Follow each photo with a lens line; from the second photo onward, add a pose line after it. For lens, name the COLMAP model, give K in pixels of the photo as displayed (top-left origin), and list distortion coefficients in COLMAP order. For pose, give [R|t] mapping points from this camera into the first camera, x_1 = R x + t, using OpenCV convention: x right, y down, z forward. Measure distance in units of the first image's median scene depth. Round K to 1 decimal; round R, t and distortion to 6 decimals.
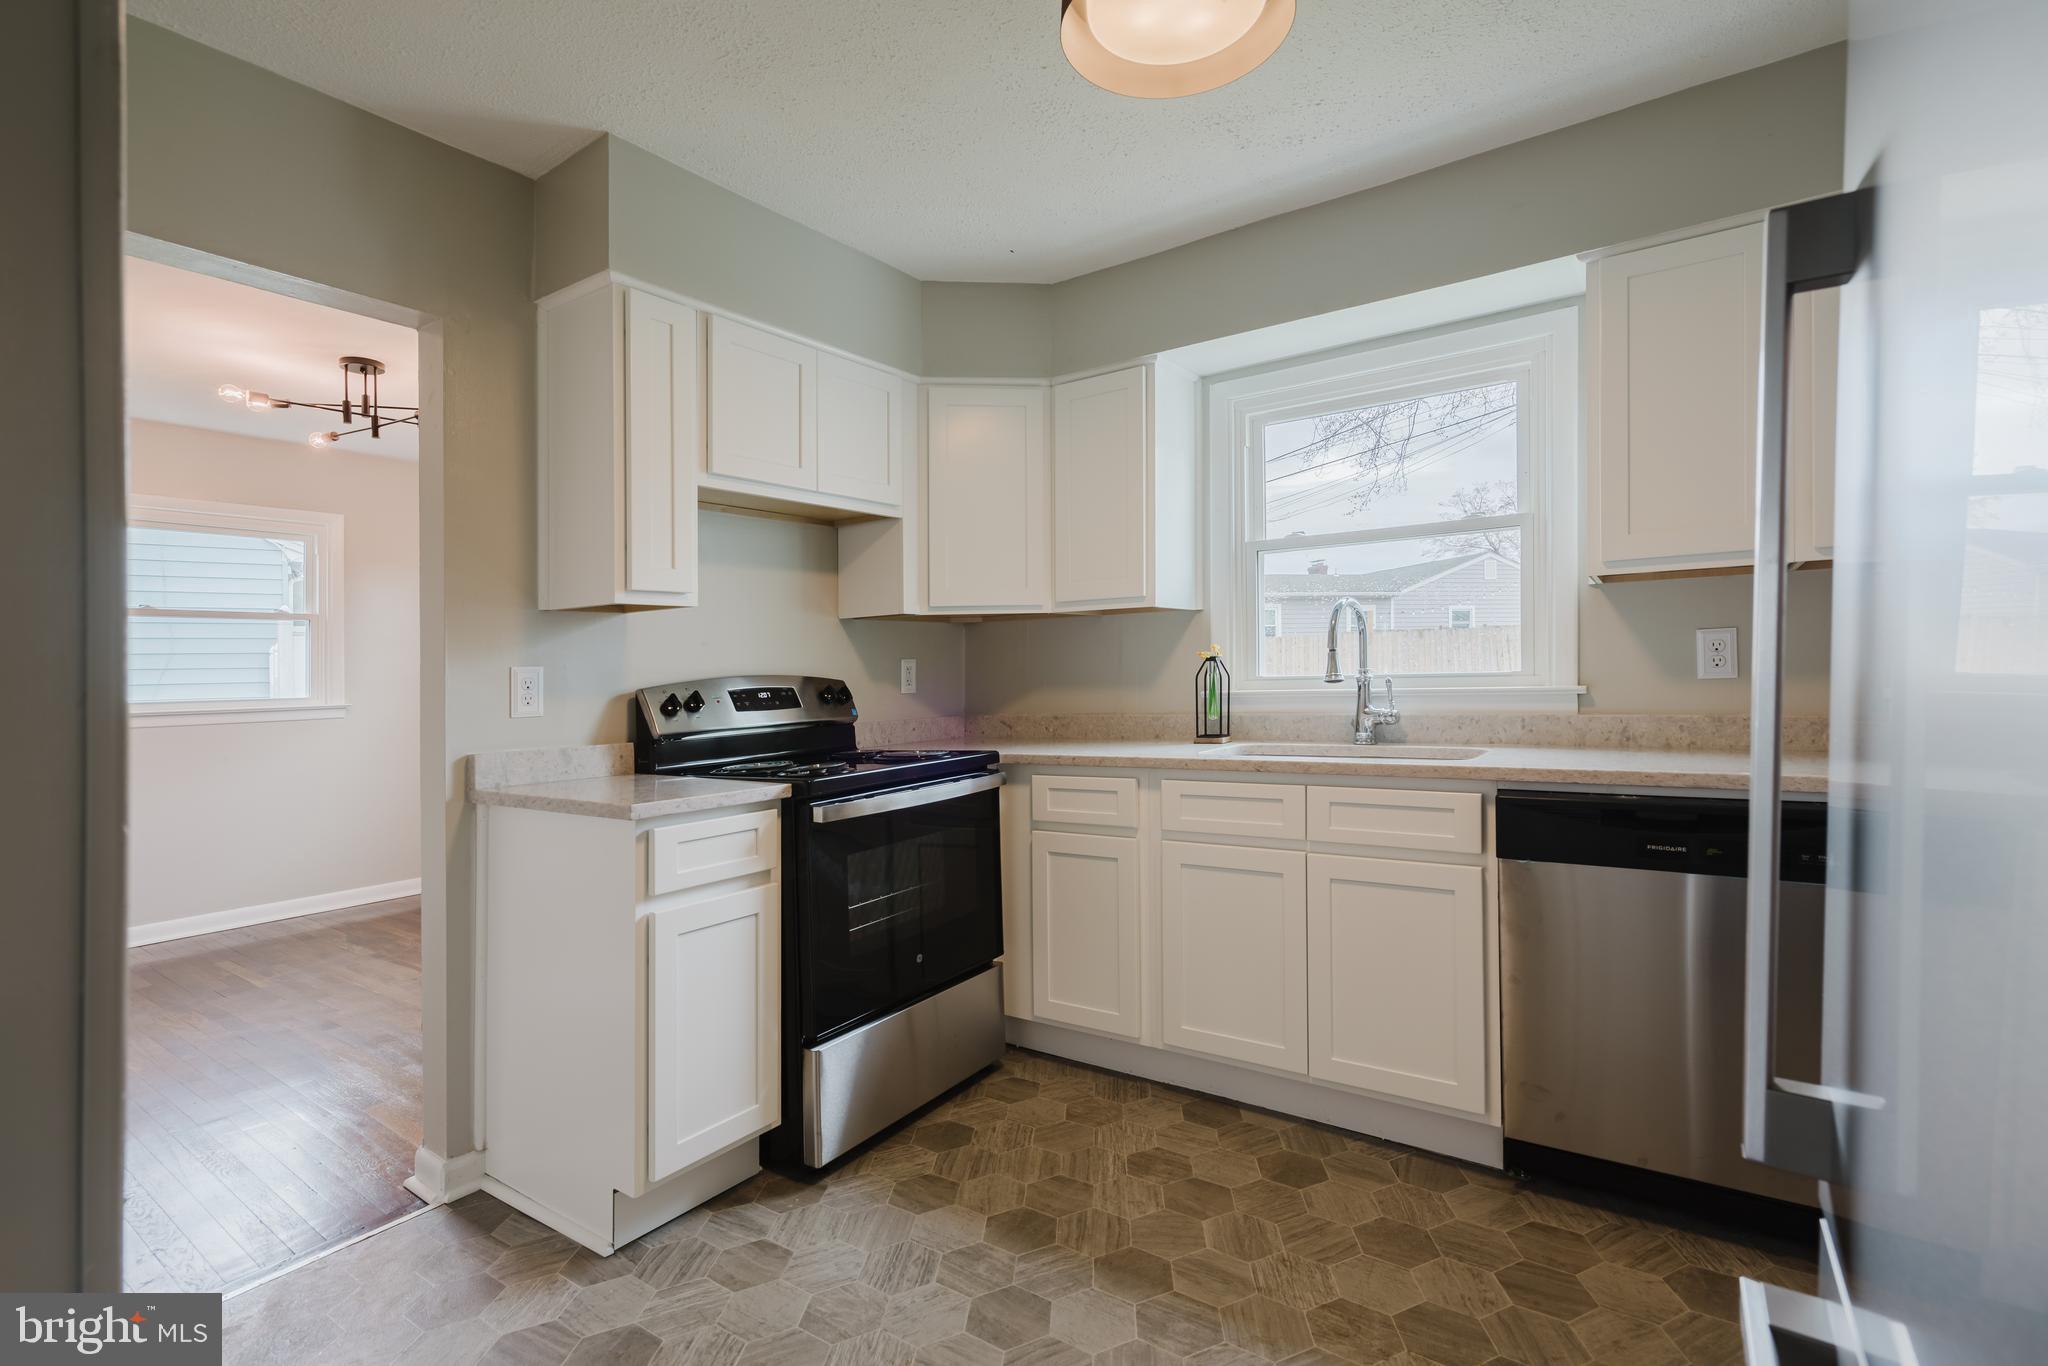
lens RADIAL K [[953.3, 0, 1033.3], [0, 953.3, 675.1], [0, 0, 1]] dist [0.001011, 0.000161]
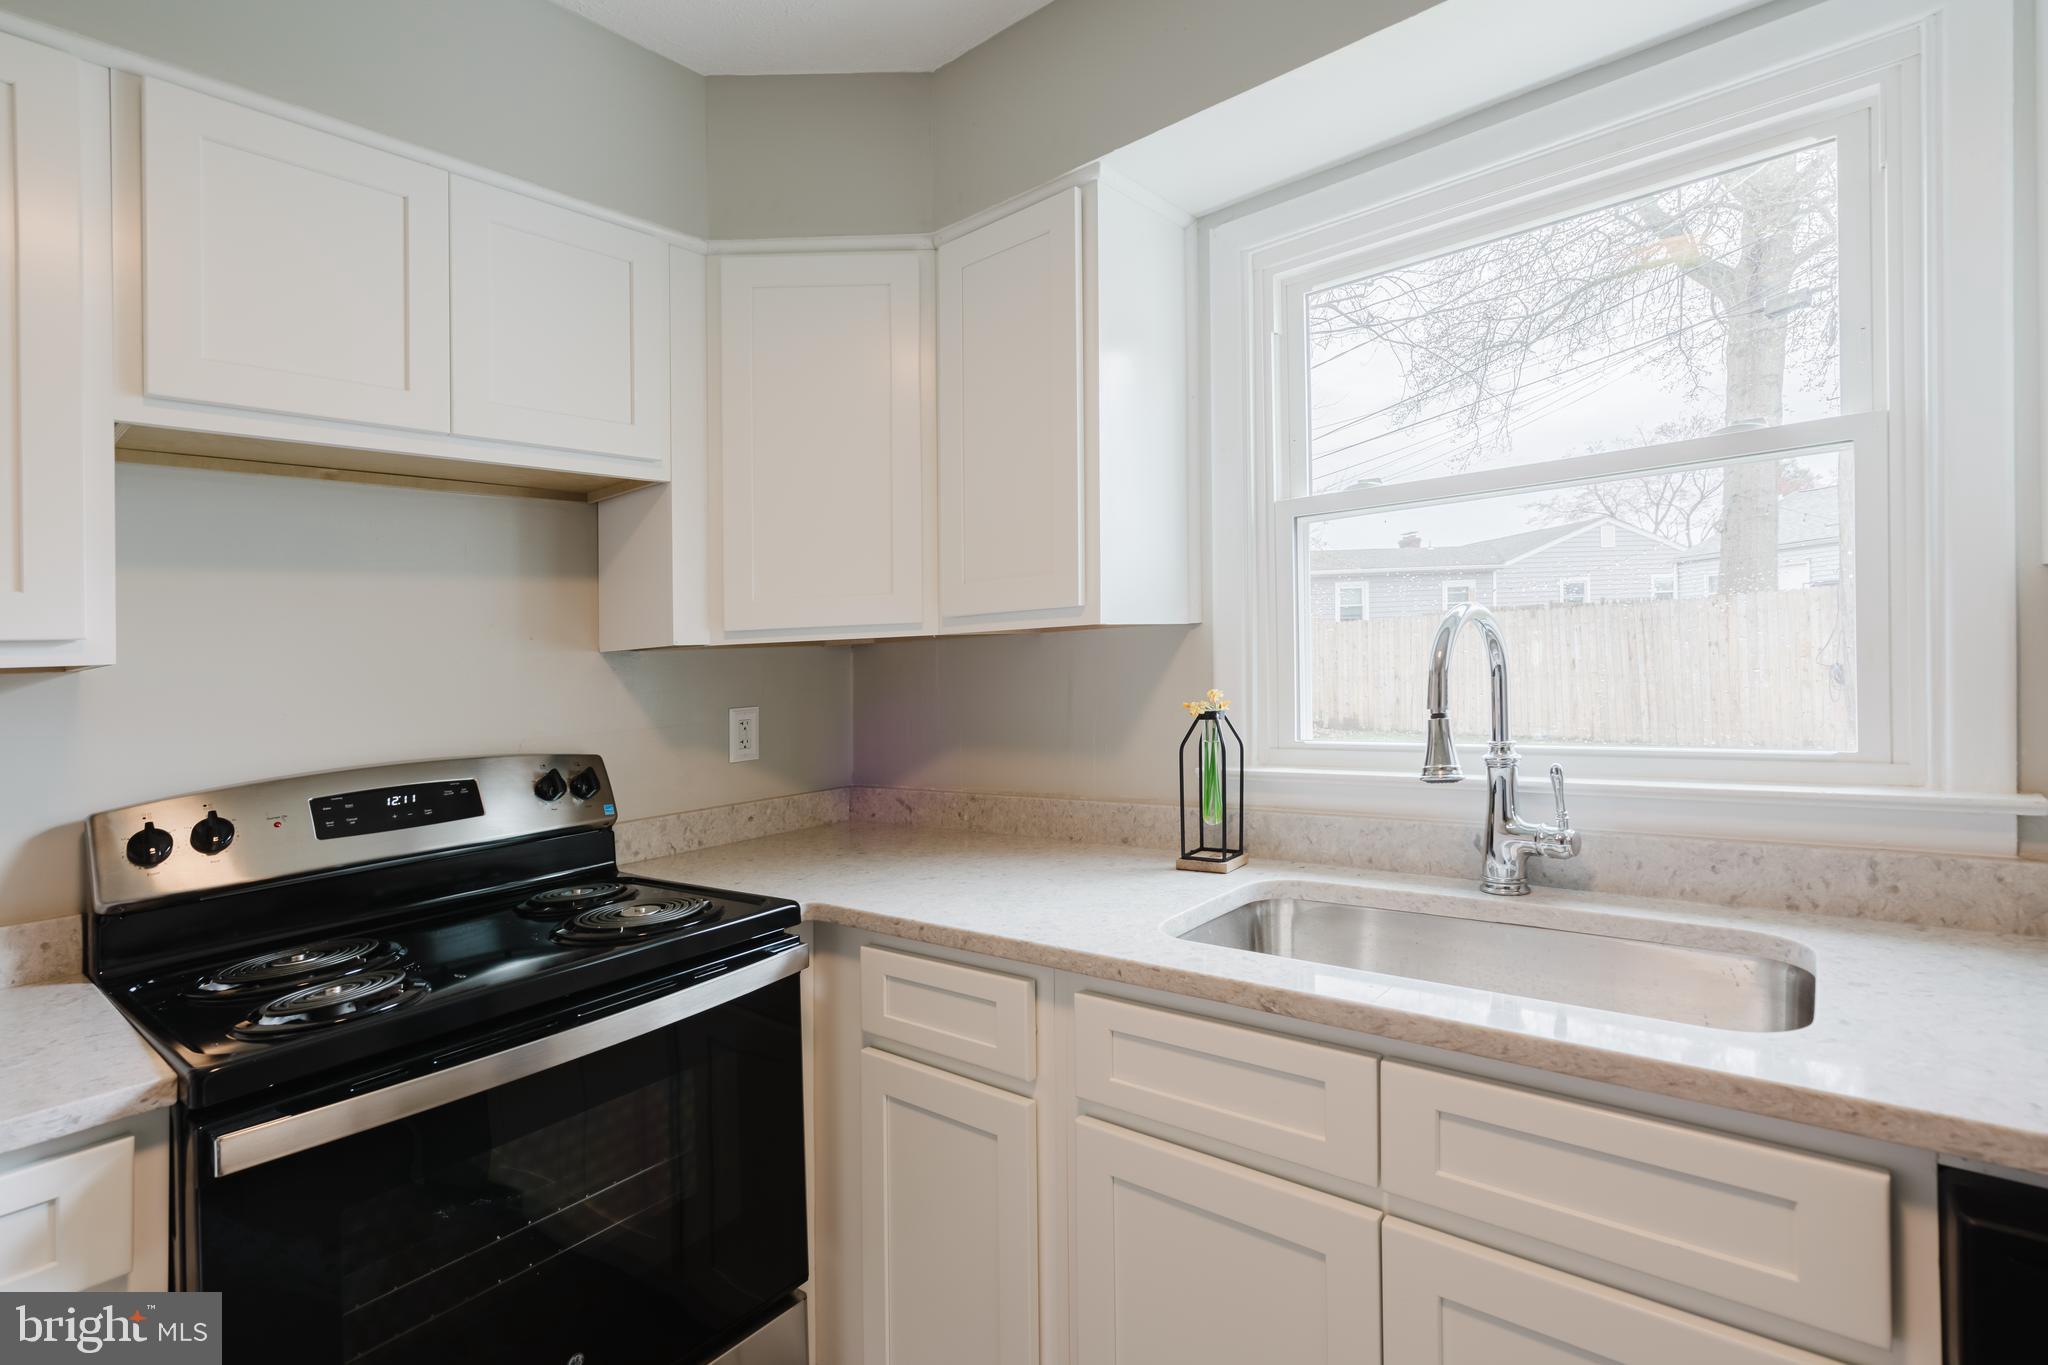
lens RADIAL K [[953.3, 0, 1012.6], [0, 953.3, 693.6], [0, 0, 1]] dist [0.001011, 0.000161]
pose [[0.994300, -0.016192, -0.105380, 0.130346], [0.019935, 0.999204, 0.034566, -0.050138], [0.104737, -0.036470, 0.993831, 0.430998]]
